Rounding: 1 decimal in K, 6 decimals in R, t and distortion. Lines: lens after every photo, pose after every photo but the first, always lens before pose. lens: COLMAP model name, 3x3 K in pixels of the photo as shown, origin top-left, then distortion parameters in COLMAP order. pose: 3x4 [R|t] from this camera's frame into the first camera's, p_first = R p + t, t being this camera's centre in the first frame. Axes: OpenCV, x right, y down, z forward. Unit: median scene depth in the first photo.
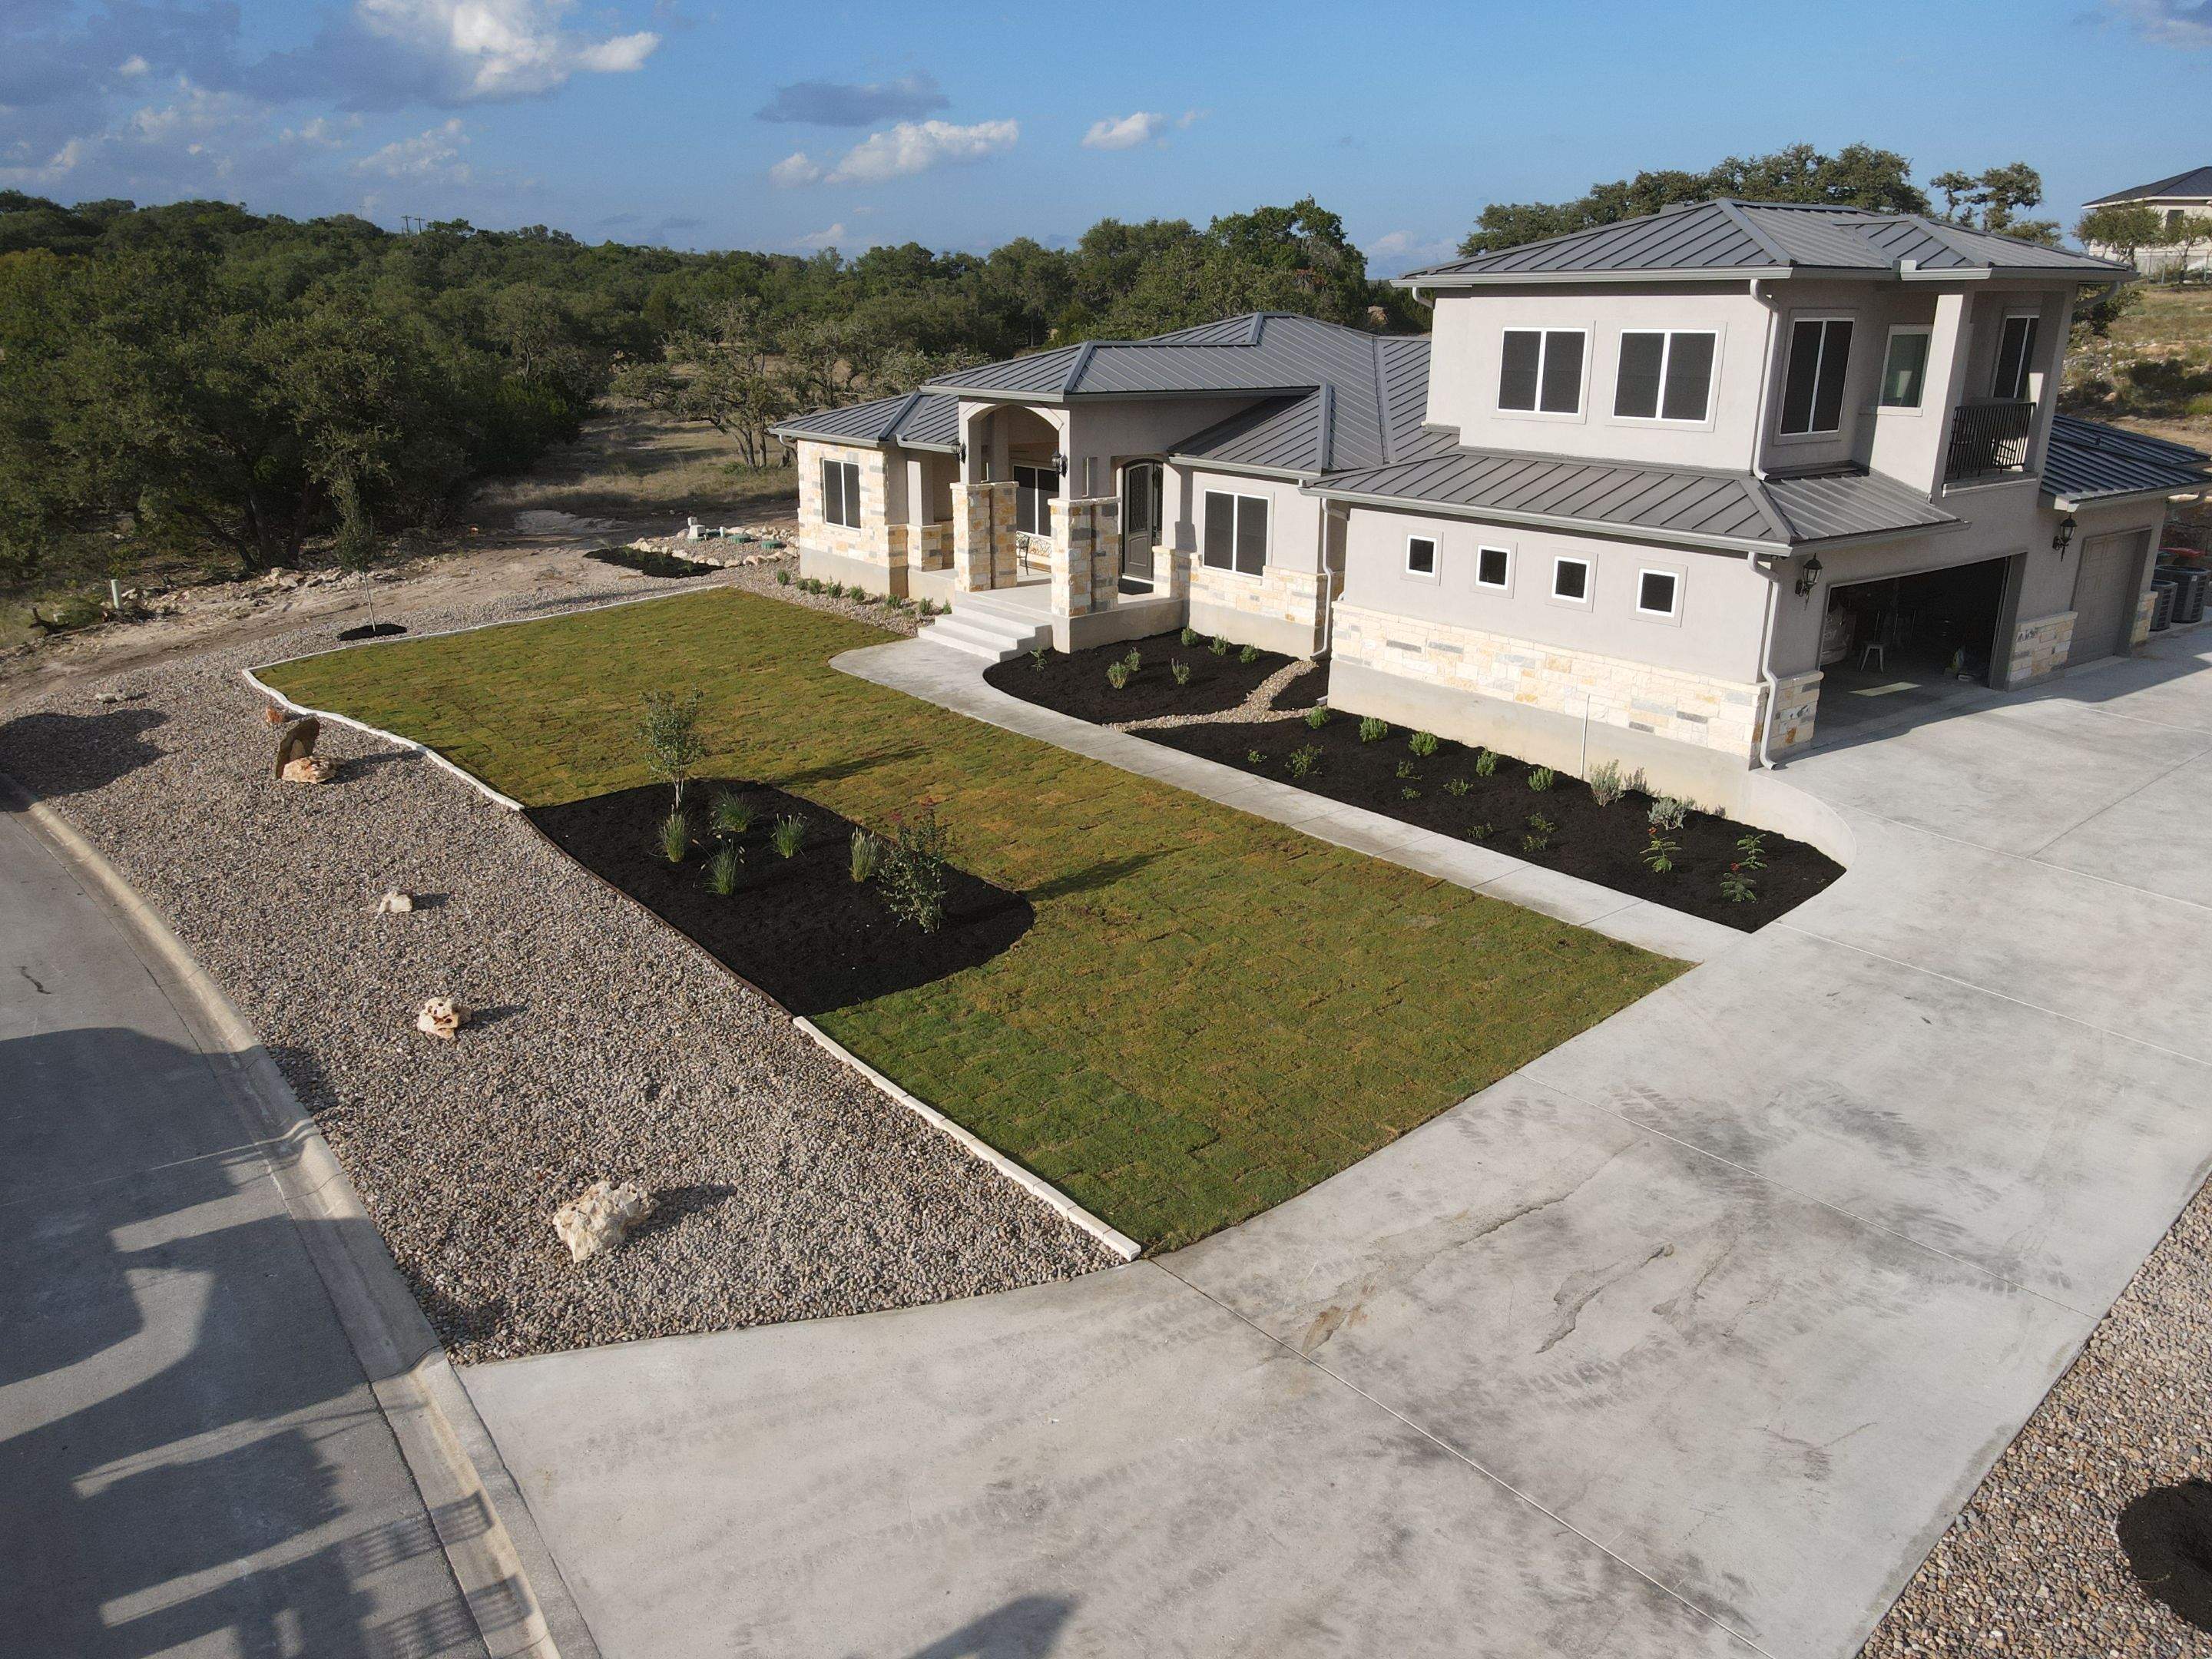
lens RADIAL K [[1629.2, 0, 1097.1], [0, 1629.2, 838.8], [0, 0, 1]] dist [-0.023912, 0.068767]
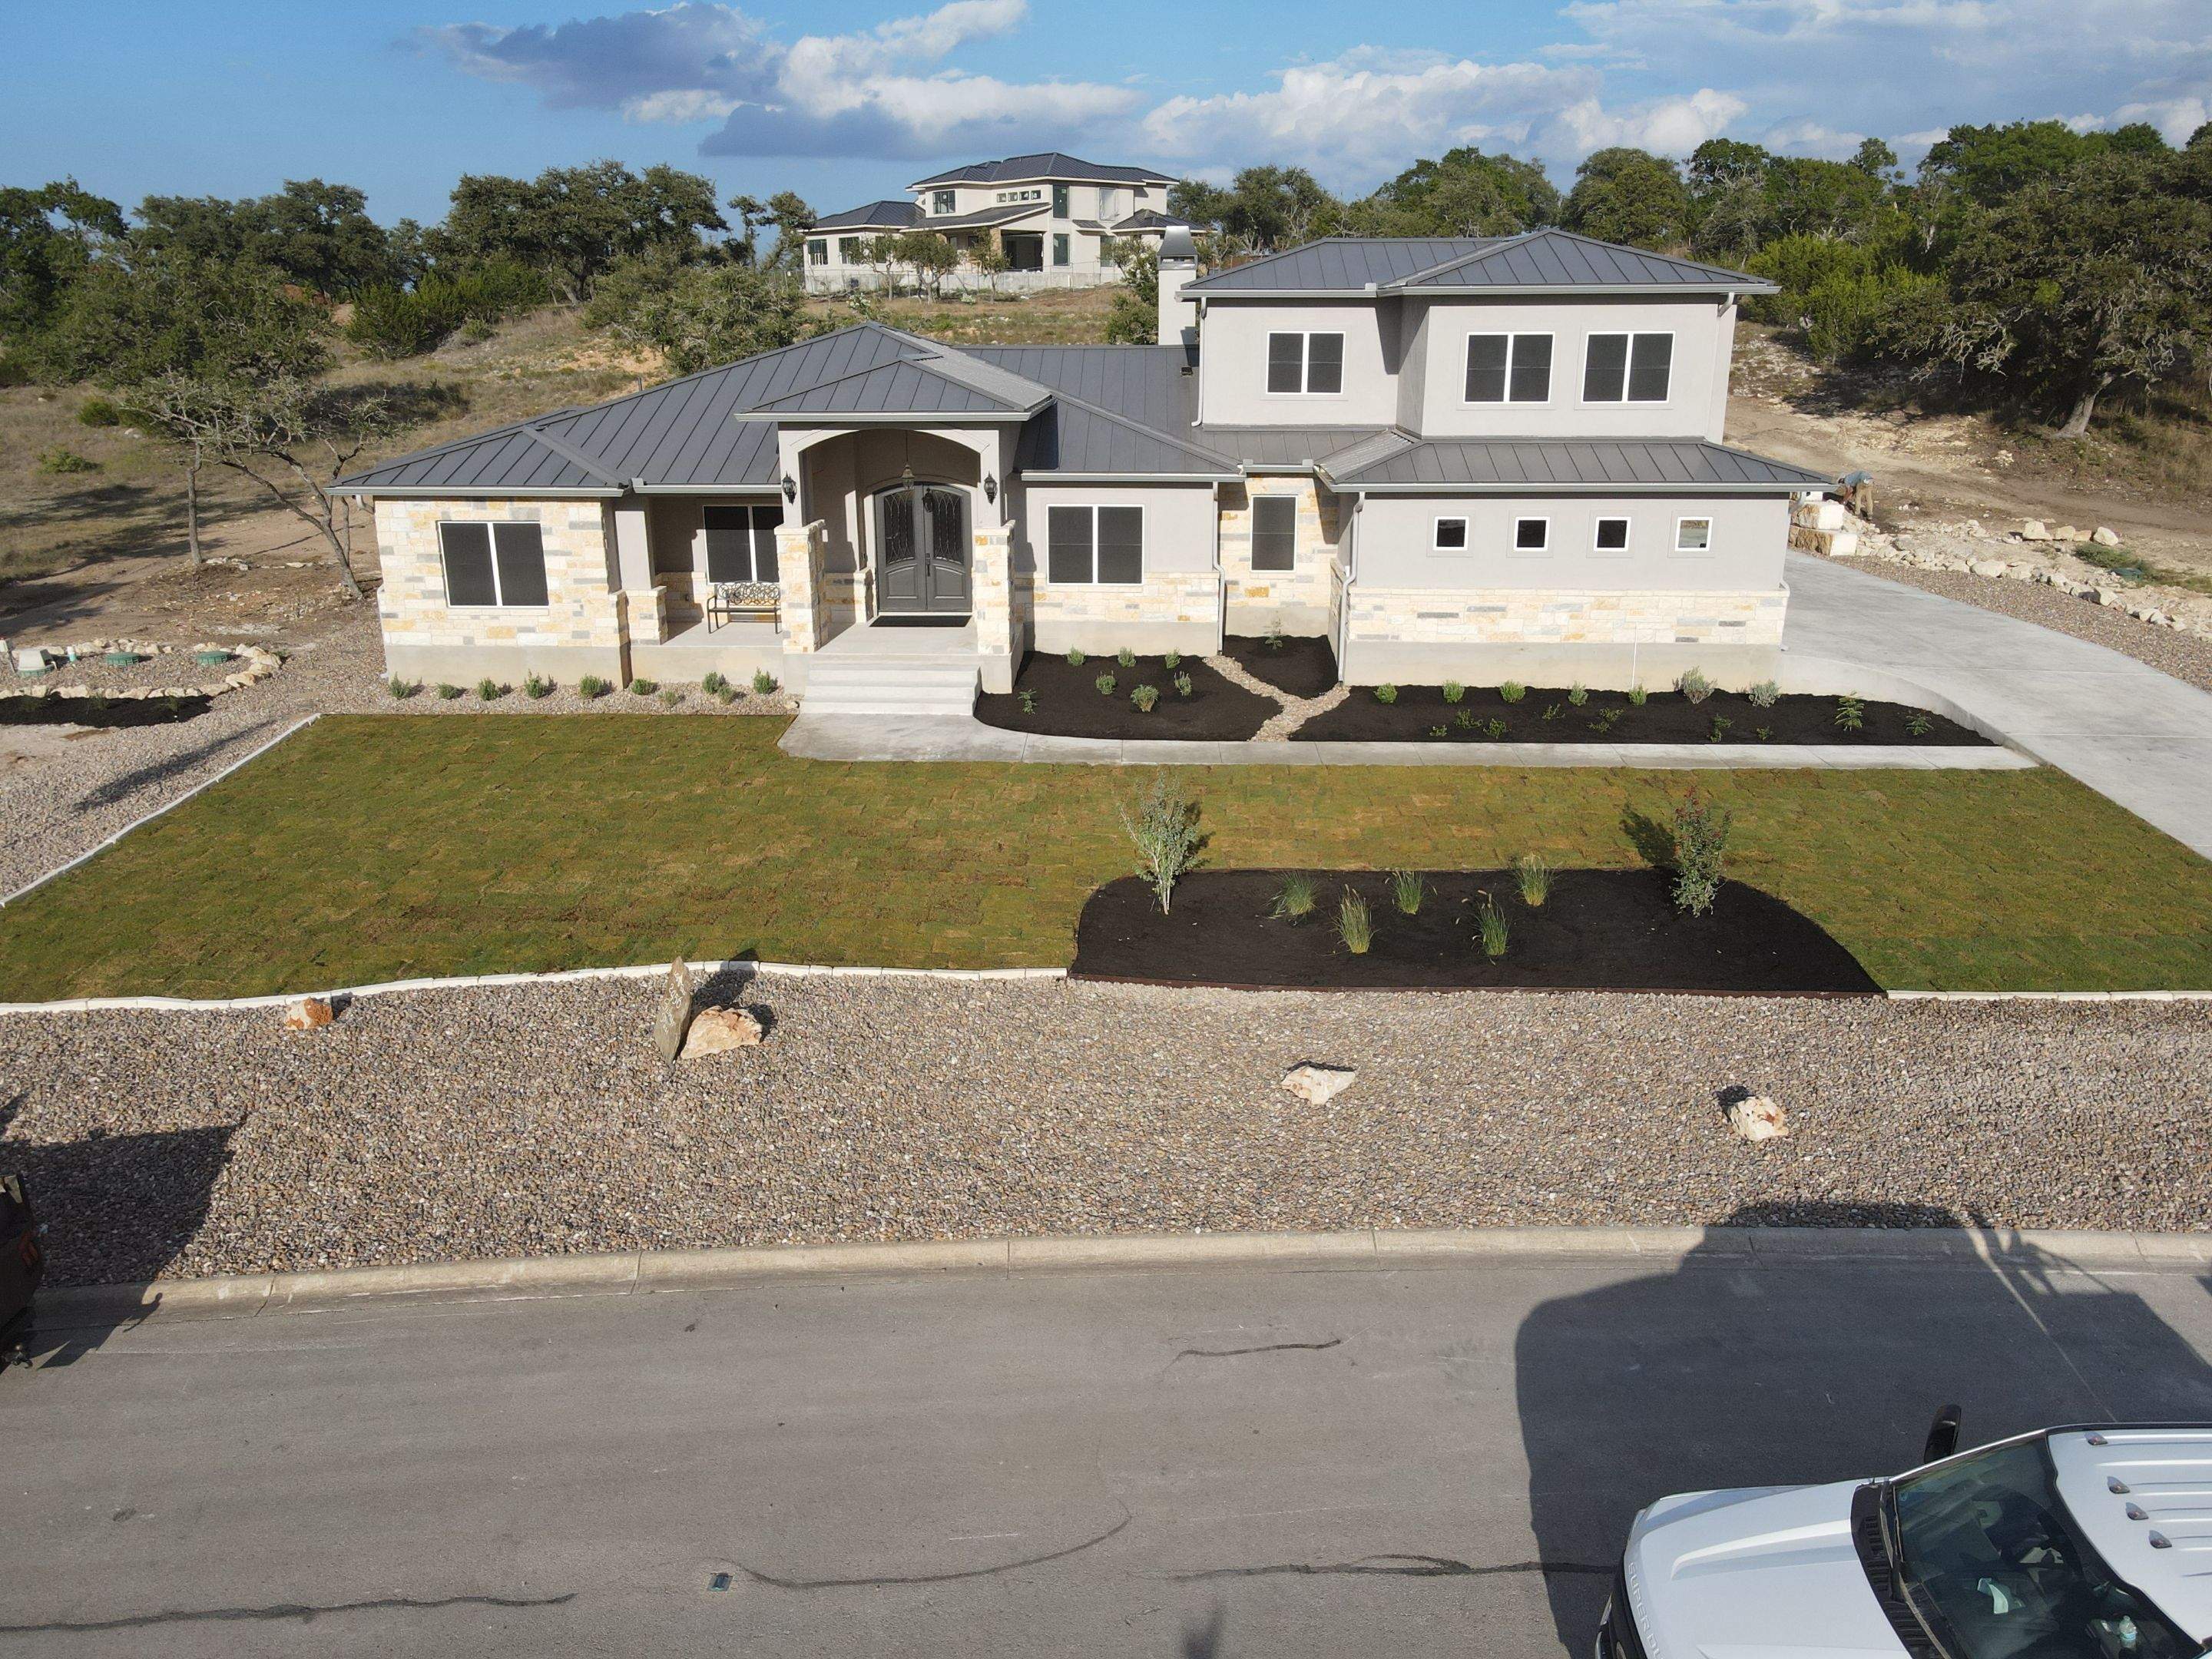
lens RADIAL K [[1628.5, 0, 1106.0], [0, 1628.5, 829.5], [0, 0, 1]] dist [-0.000032, 0.008133]
pose [[0.645149, -0.235583, 0.726831, -0.850355], [0.243062, 0.965141, 0.097079, -0.146249], [-0.724364, 0.114035, 0.679921, 0.432465]]
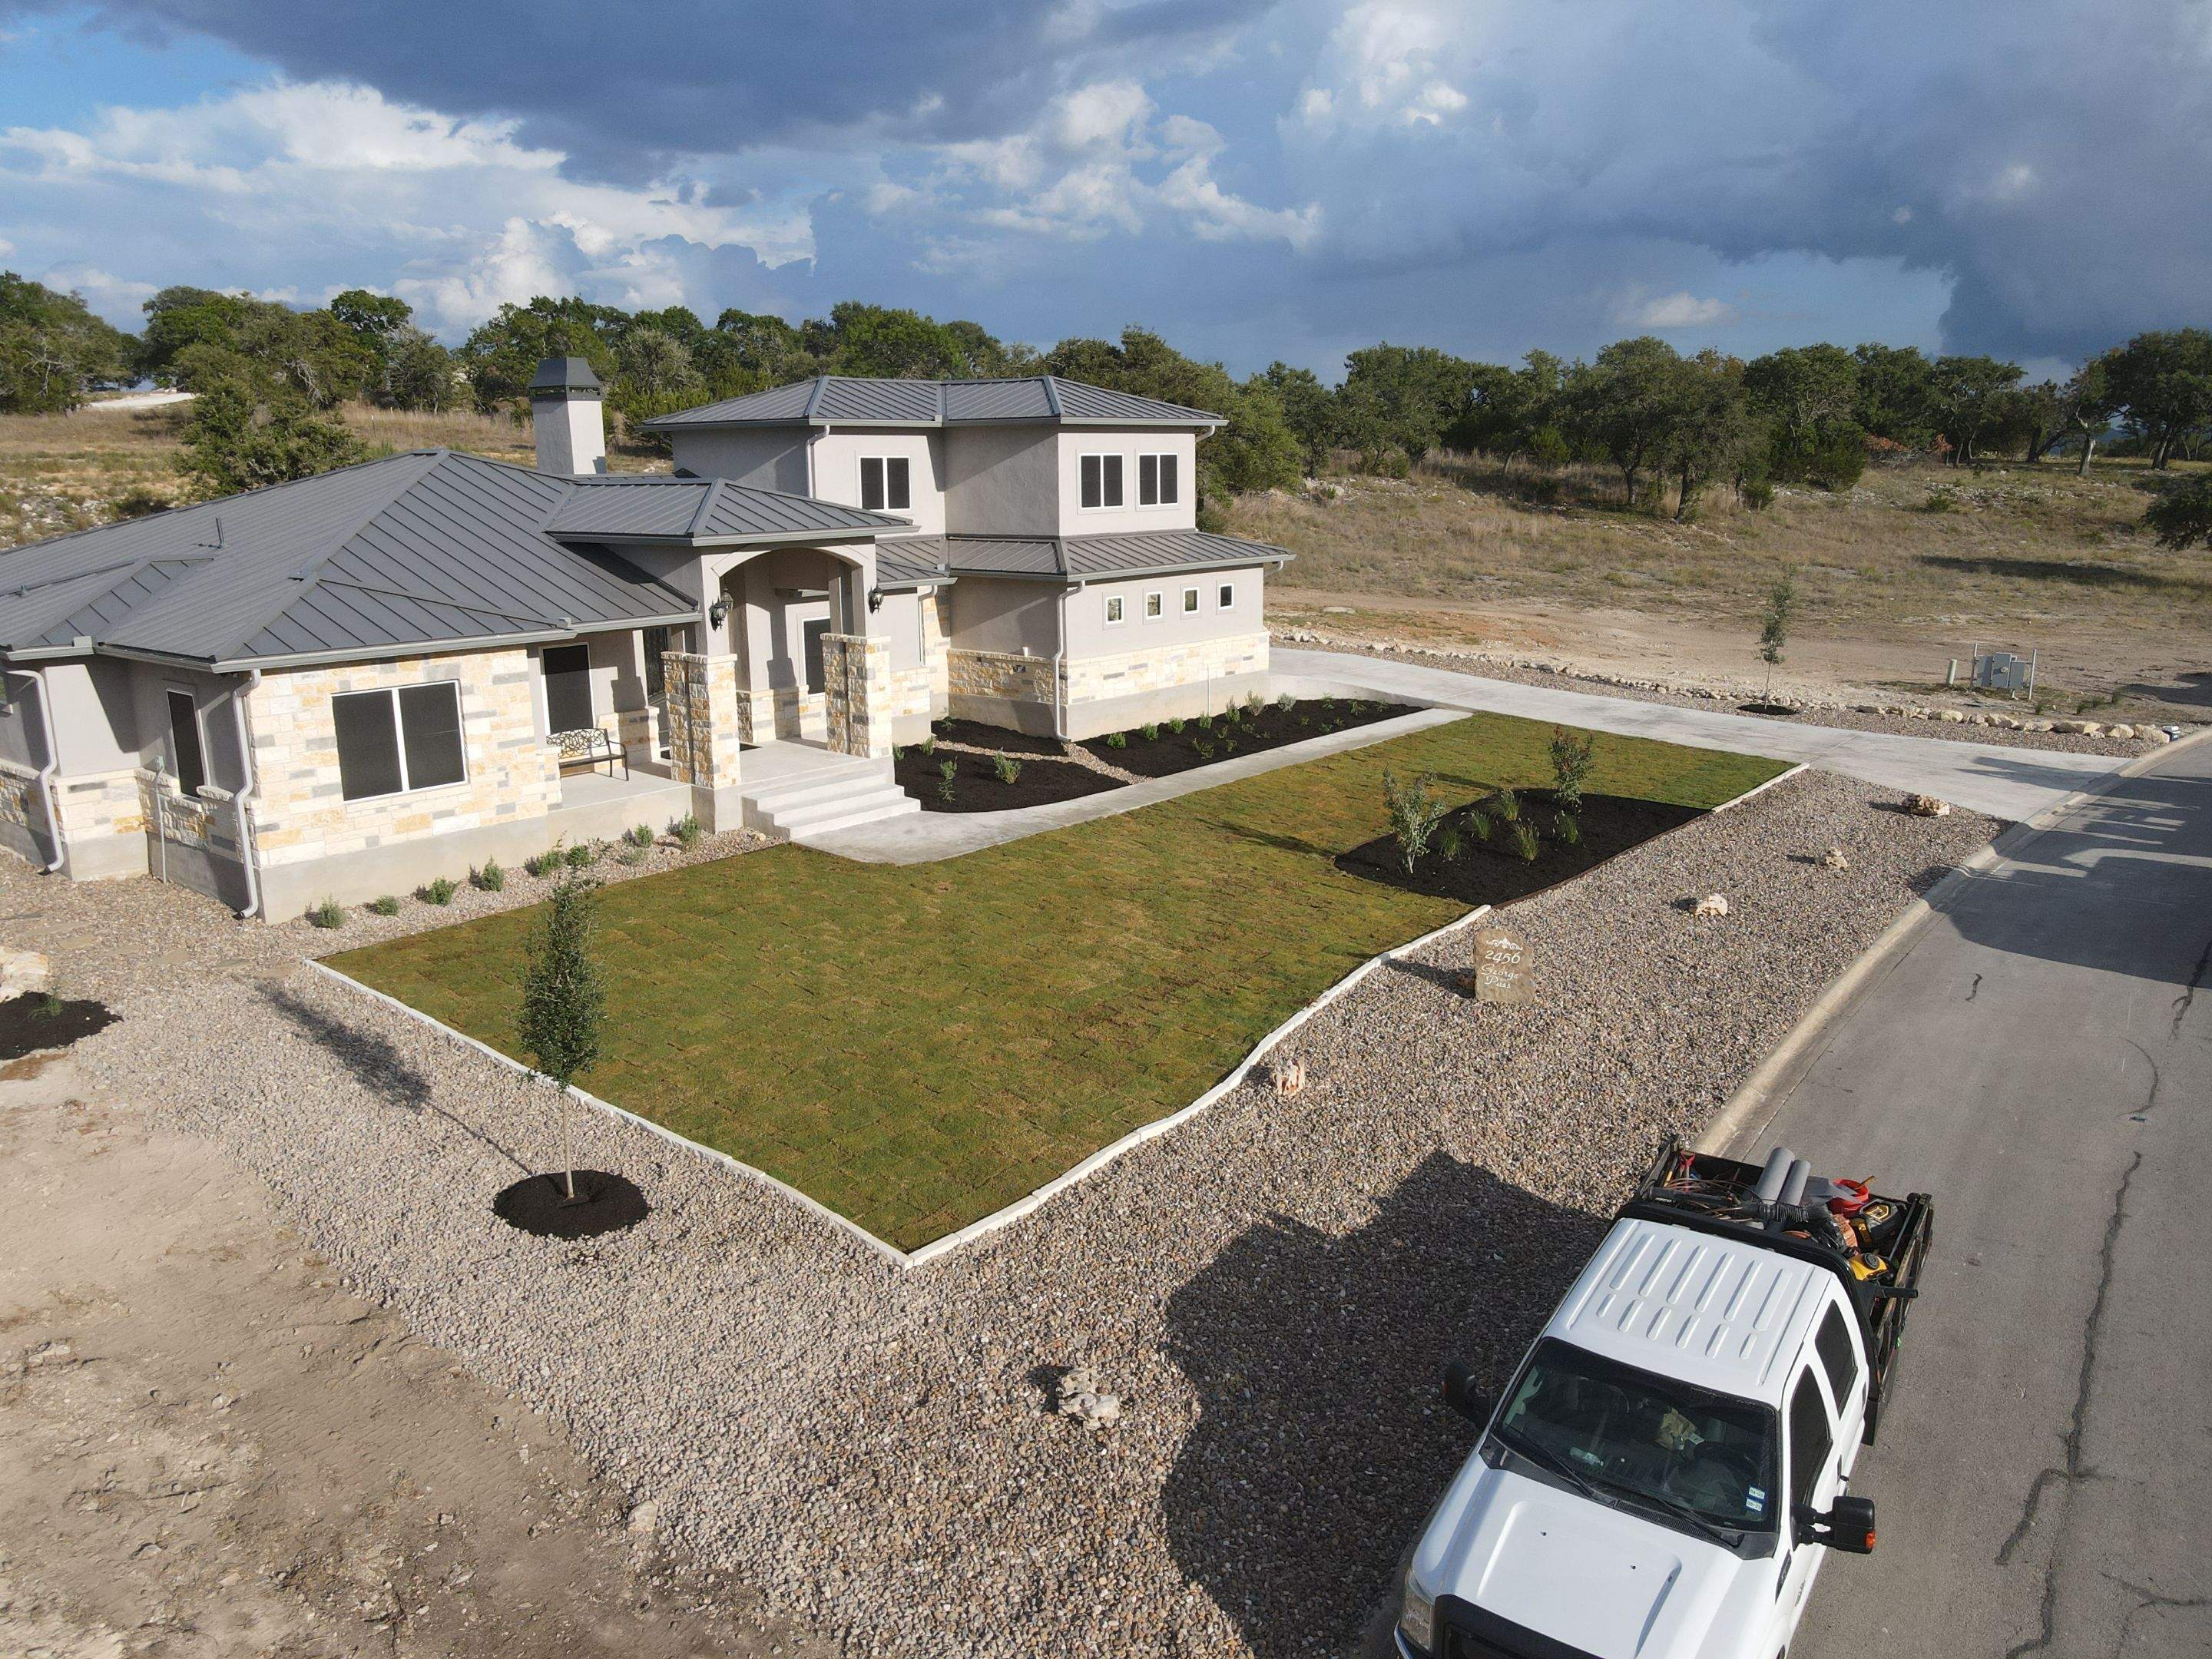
lens RADIAL K [[1629.2, 0, 1097.1], [0, 1629.2, 838.8], [0, 0, 1]] dist [-0.023912, 0.068767]
pose [[-0.217131, -0.226231, 0.949565, -1.224913], [0.311008, 0.906045, 0.286979, -0.415448], [-0.925272, 0.357634, -0.126370, 1.293058]]
